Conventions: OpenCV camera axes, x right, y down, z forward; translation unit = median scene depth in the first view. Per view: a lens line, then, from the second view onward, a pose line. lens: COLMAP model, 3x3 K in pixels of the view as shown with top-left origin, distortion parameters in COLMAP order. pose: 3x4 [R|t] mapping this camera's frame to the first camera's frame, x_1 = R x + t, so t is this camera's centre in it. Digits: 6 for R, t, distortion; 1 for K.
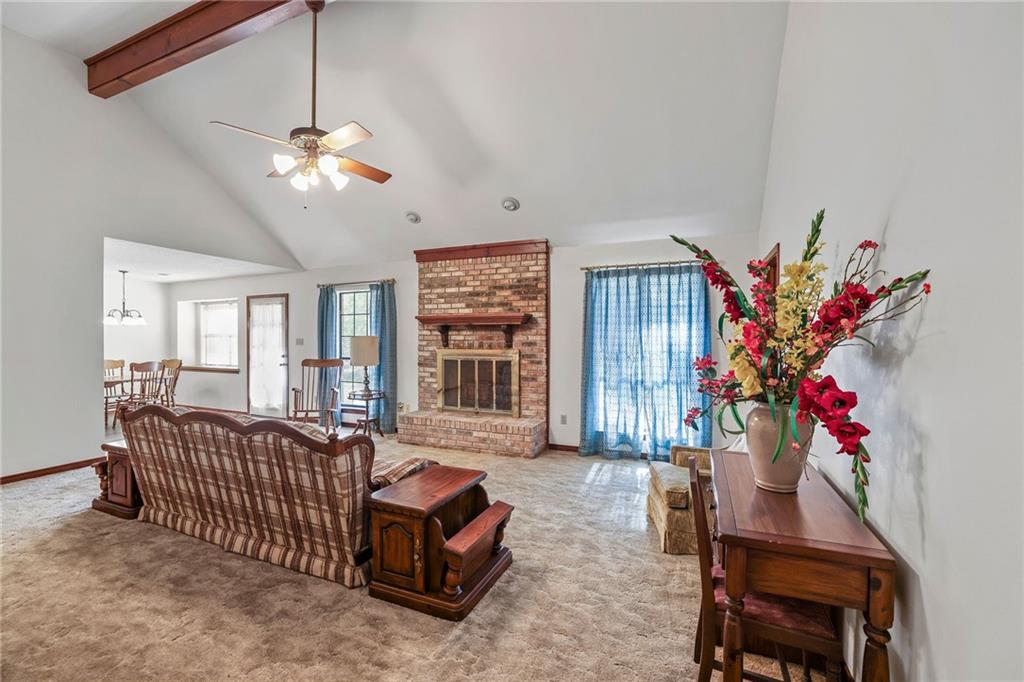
lens RADIAL K [[442.5, 0, 514.3], [0, 442.5, 342.7], [0, 0, 1]] dist [-0.000381, 0.000010]
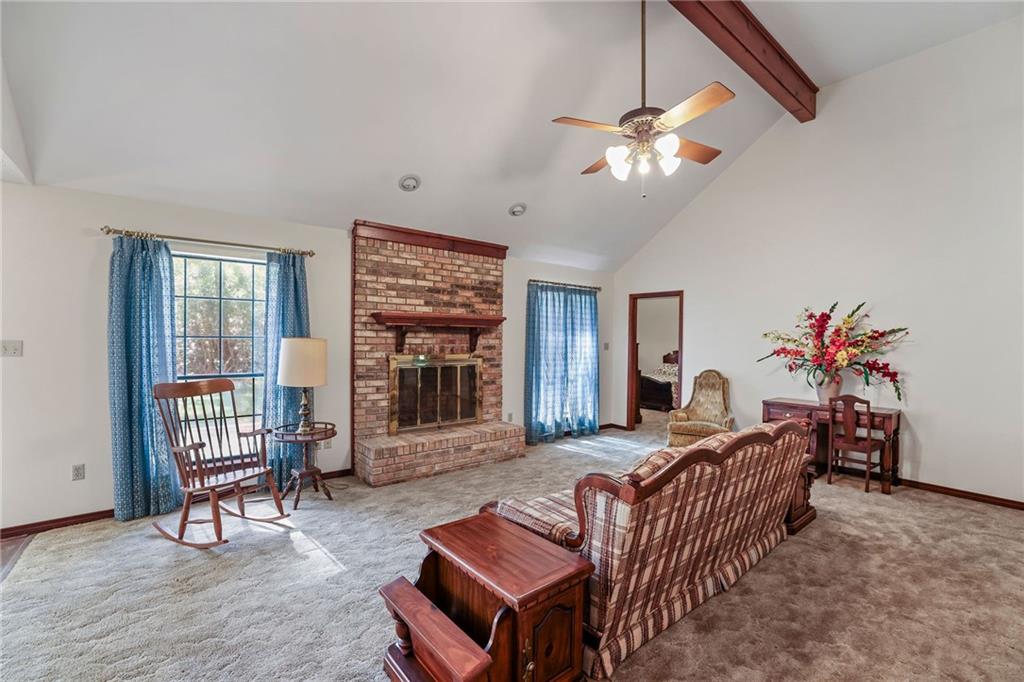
lens RADIAL K [[442.5, 0, 514.7], [0, 442.5, 342.6], [0, 0, 1]] dist [-0.000381, 0.000010]
pose [[0.462185, -0.003499, 0.886776, -0.797304], [-0.001046, 0.999989, 0.004491, -0.012507], [-0.886783, -0.003003, 0.462177, 0.471339]]
